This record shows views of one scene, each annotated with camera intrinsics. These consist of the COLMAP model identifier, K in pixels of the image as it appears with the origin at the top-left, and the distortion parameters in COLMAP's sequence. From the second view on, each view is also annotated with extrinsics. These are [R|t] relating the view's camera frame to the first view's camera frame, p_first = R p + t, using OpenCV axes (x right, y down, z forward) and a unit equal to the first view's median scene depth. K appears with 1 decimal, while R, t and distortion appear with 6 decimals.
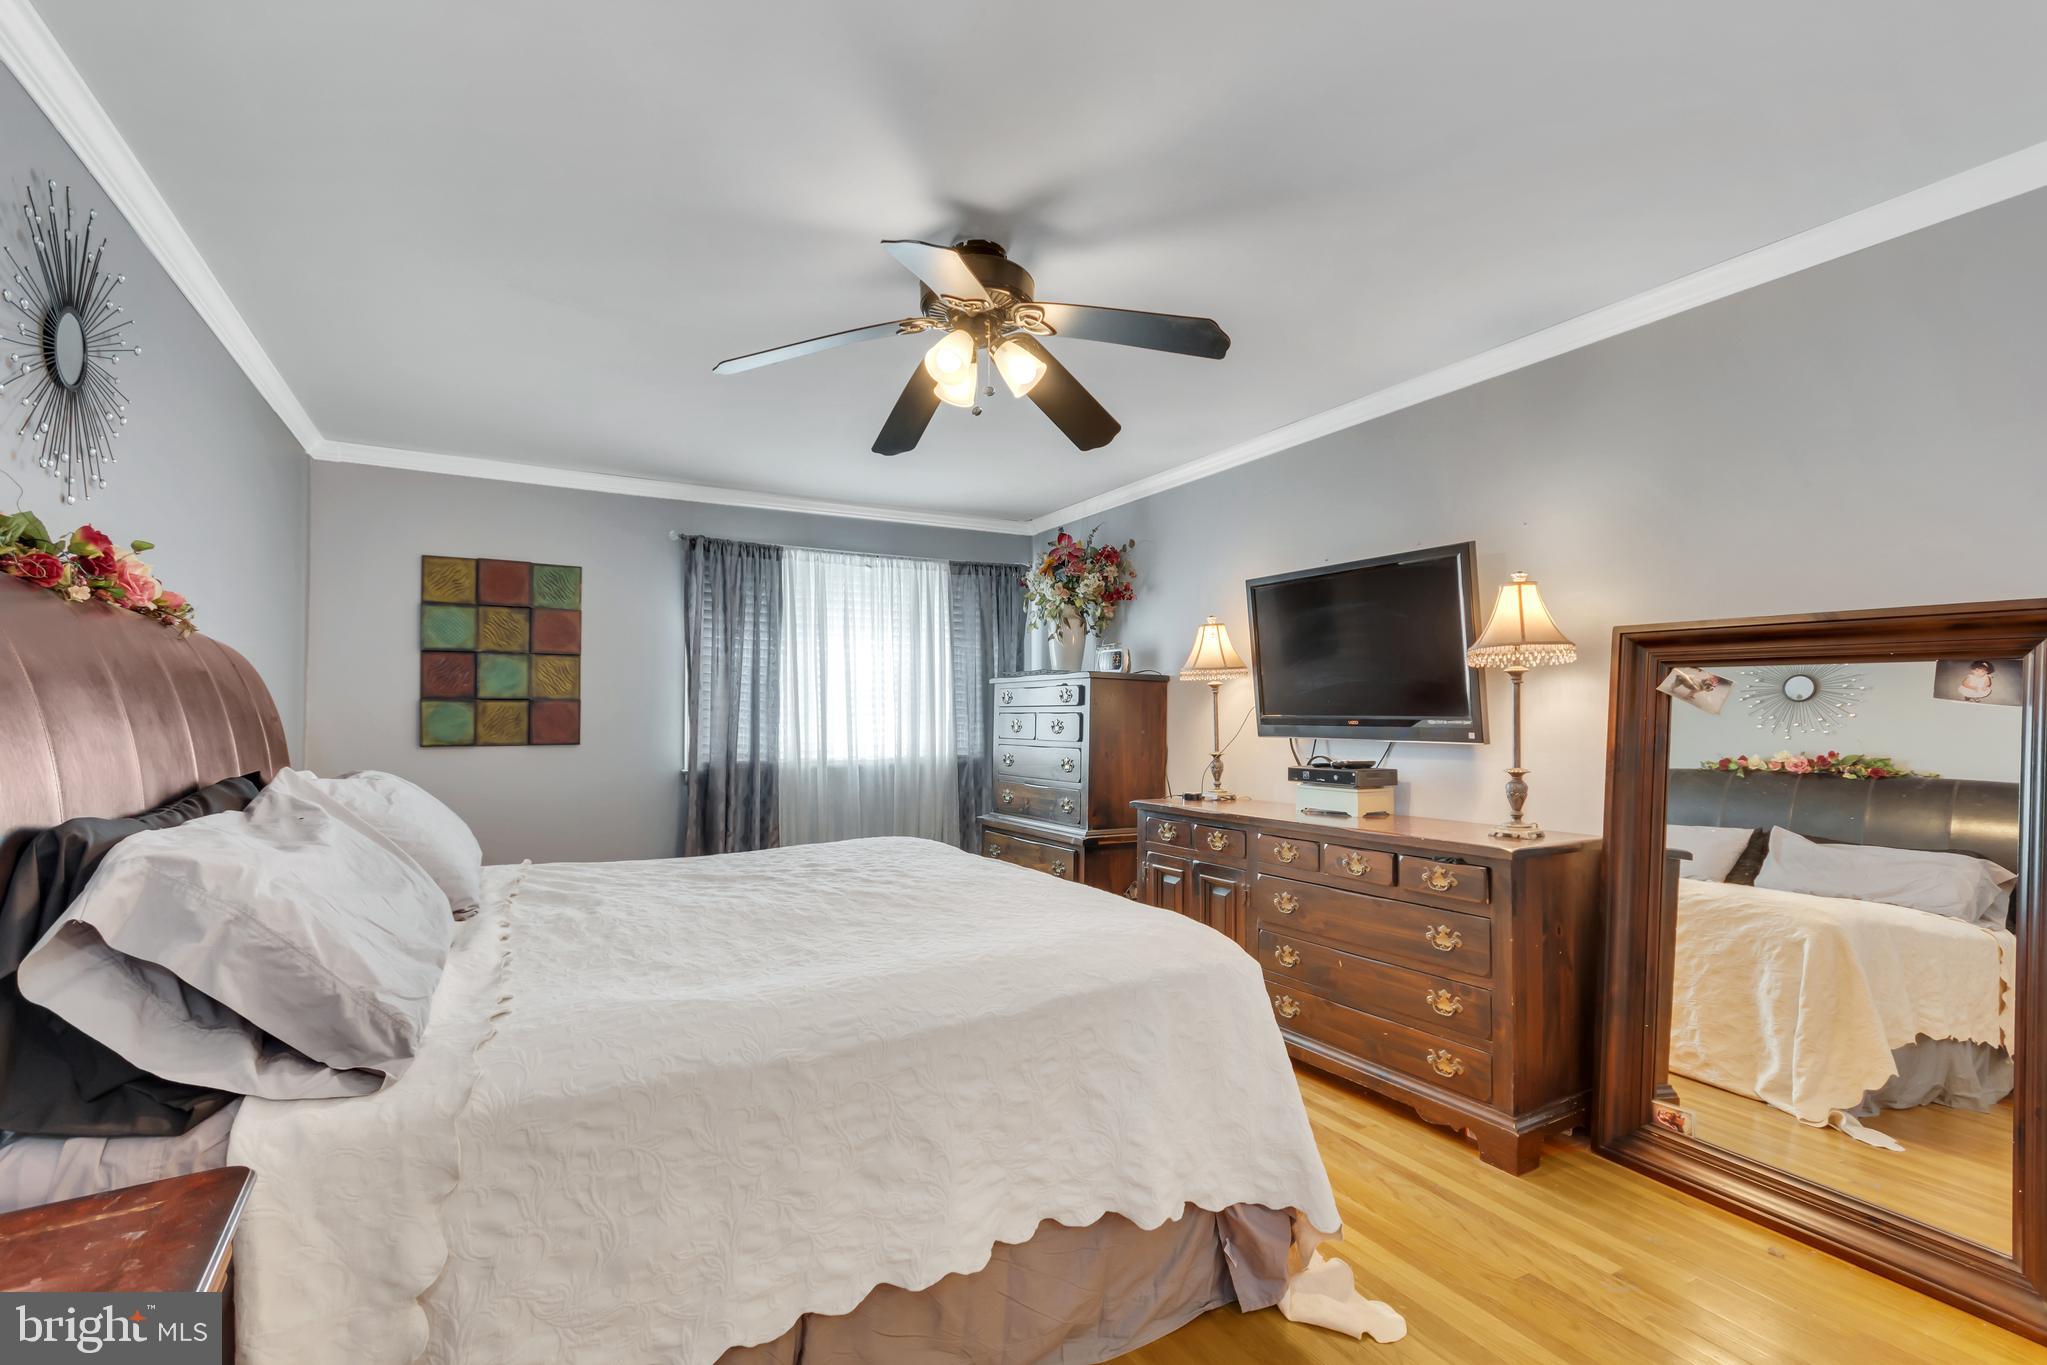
lens RADIAL K [[928.3, 0, 1028.4], [0, 928.3, 696.1], [0, 0, 1]] dist [-0.001628, 0.001404]
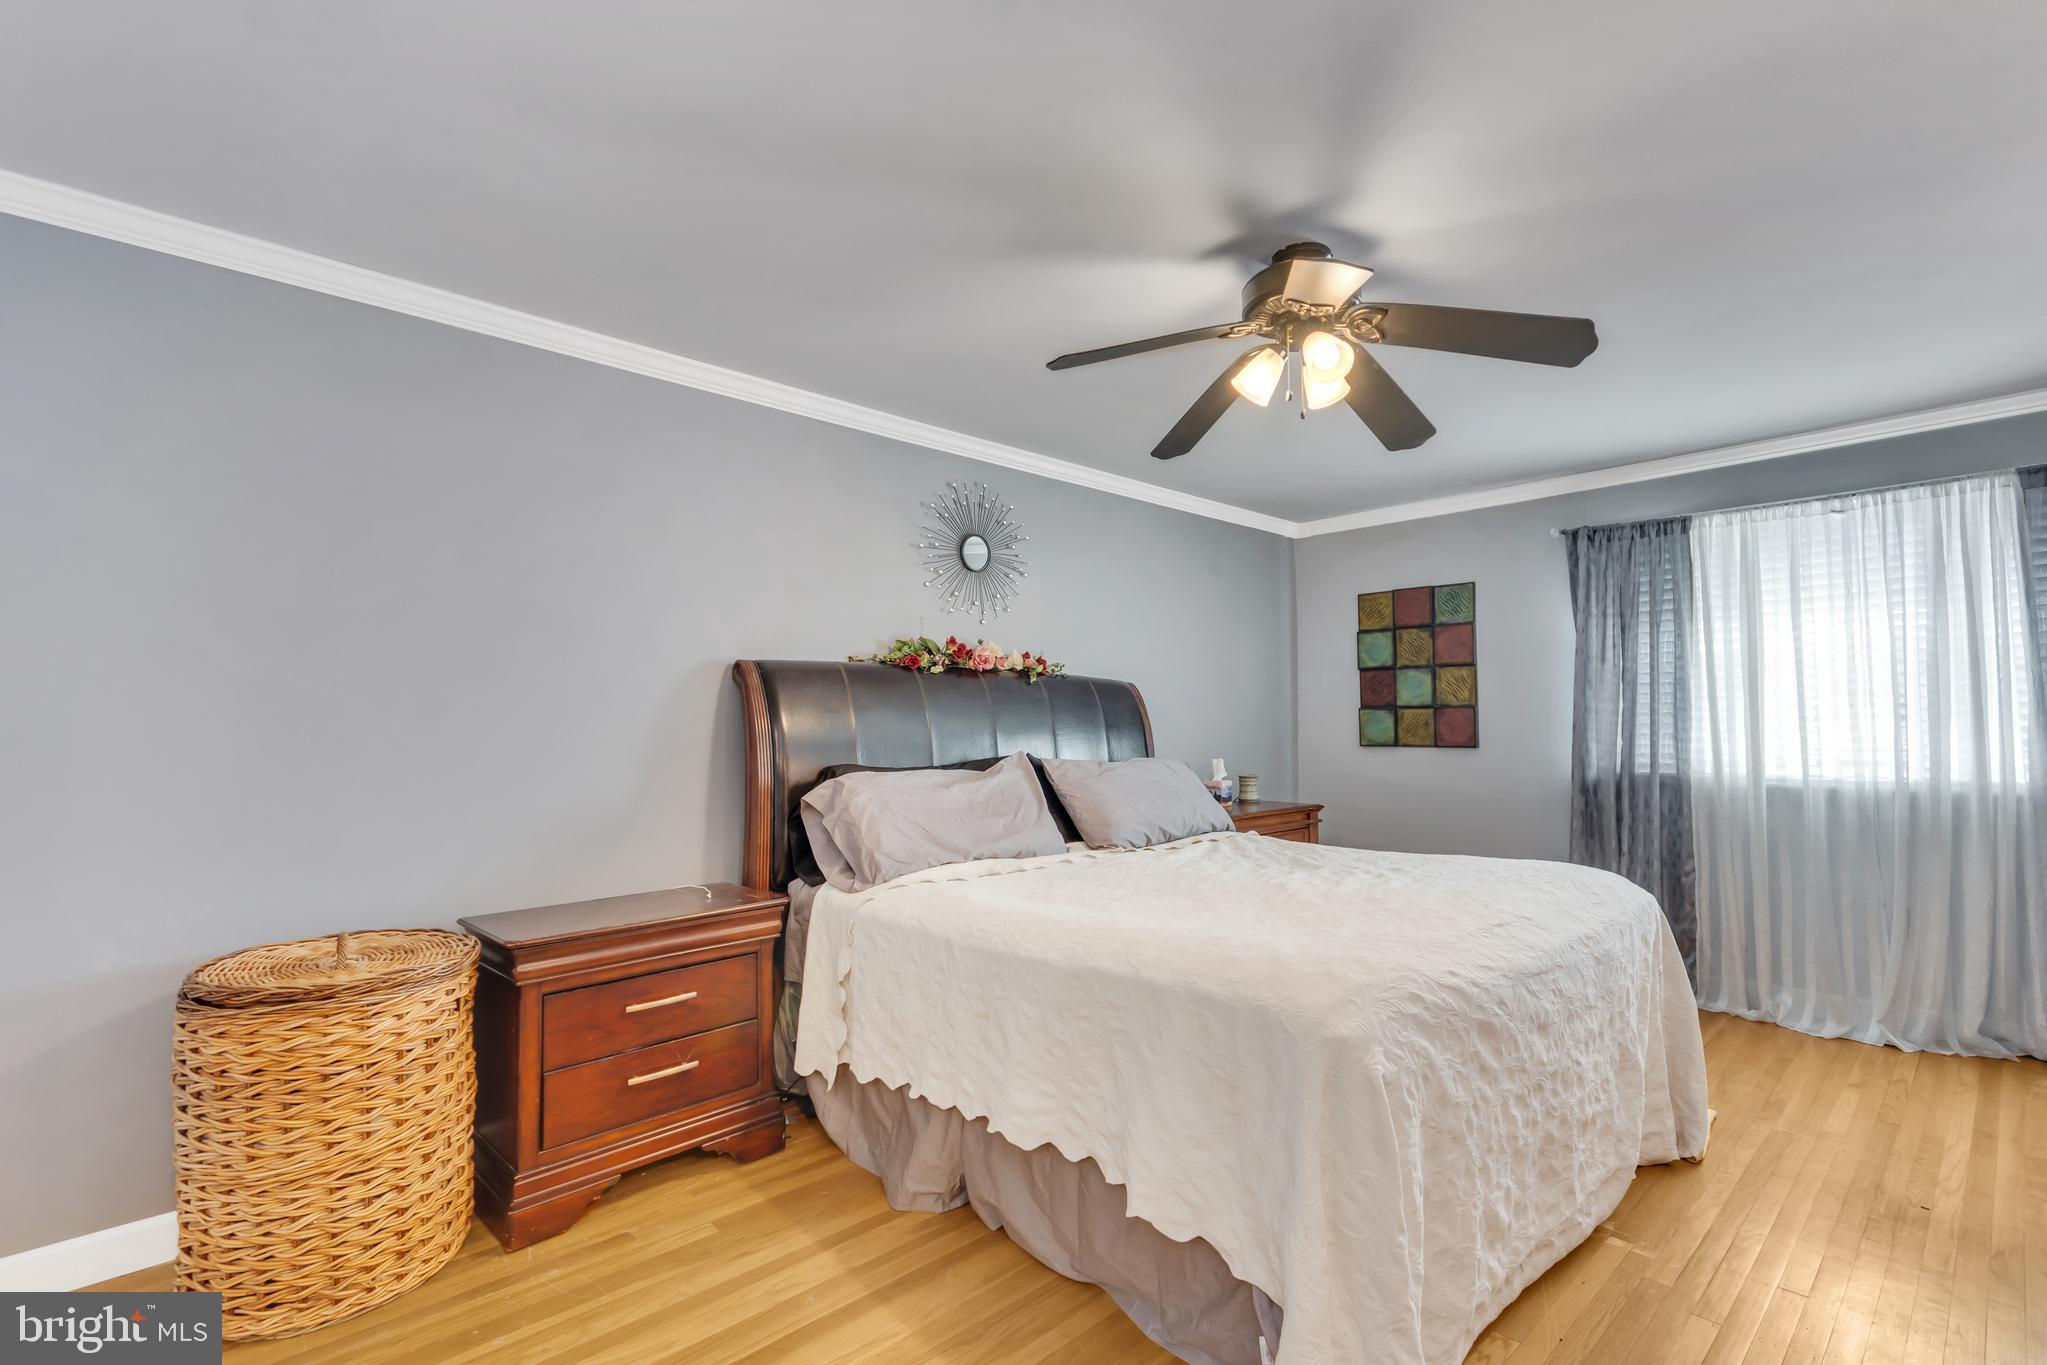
lens RADIAL K [[928.3, 0, 1025.4], [0, 928.3, 687.2], [0, 0, 1]] dist [-0.001628, 0.001404]
pose [[0.217617, -0.038374, -0.975280, 0.451533], [0.024924, 0.999119, -0.033751, 0.005495], [0.975716, -0.016963, 0.218381, 0.265128]]
